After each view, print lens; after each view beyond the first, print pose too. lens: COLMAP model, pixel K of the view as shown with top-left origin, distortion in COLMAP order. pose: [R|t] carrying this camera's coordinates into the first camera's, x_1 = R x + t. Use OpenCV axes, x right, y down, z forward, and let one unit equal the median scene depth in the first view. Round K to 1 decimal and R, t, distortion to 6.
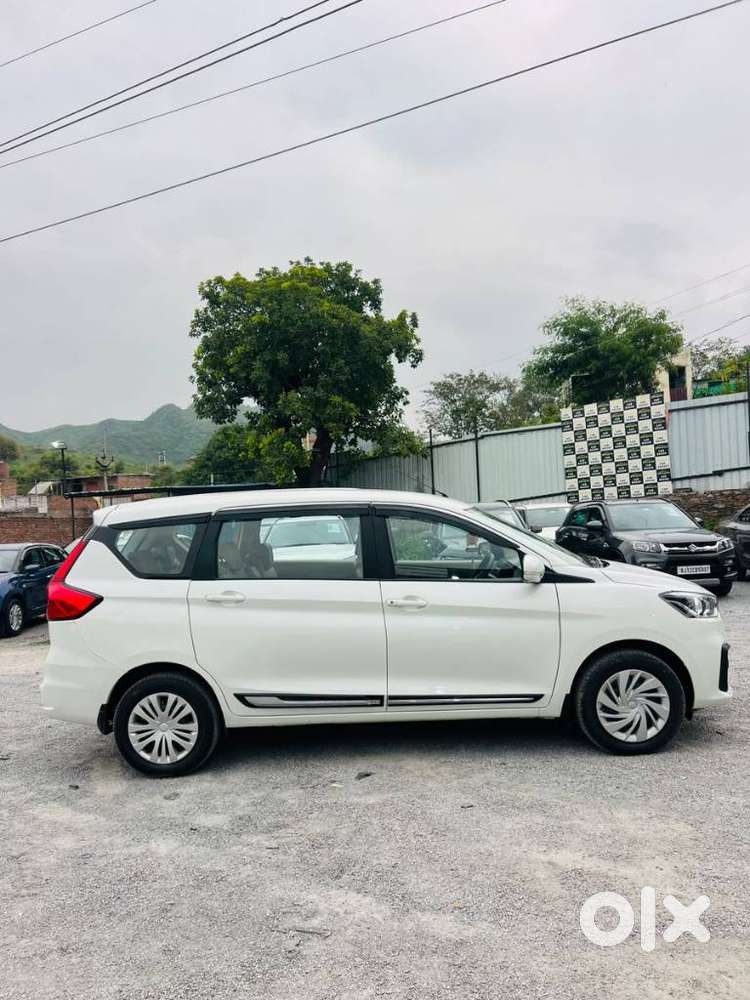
lens RADIAL K [[763.6, 0, 368.4], [0, 763.6, 495.1], [0, 0, 1]] dist [0.030625, -0.028319]
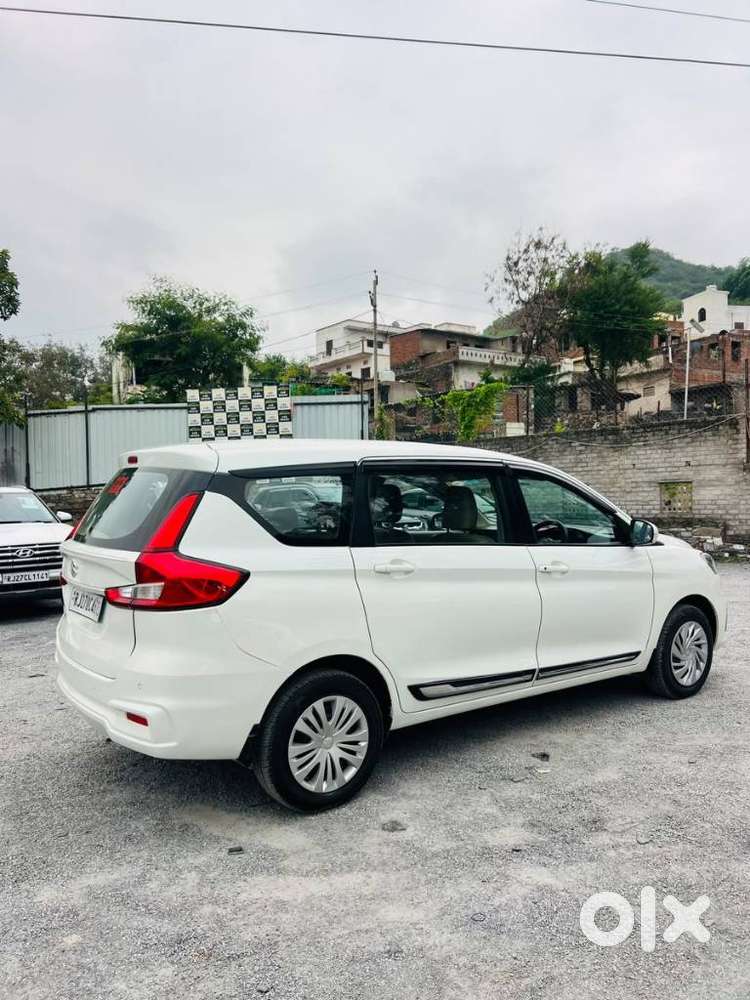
lens RADIAL K [[763.6, 0, 368.4], [0, 763.6, 495.1], [0, 0, 1]] dist [0.030625, -0.028319]
pose [[0.782143, 0.035351, 0.622095, -0.703758], [-0.042281, 0.999099, -0.003616, 0.061311], [-0.621662, -0.023474, 0.782933, 0.390933]]
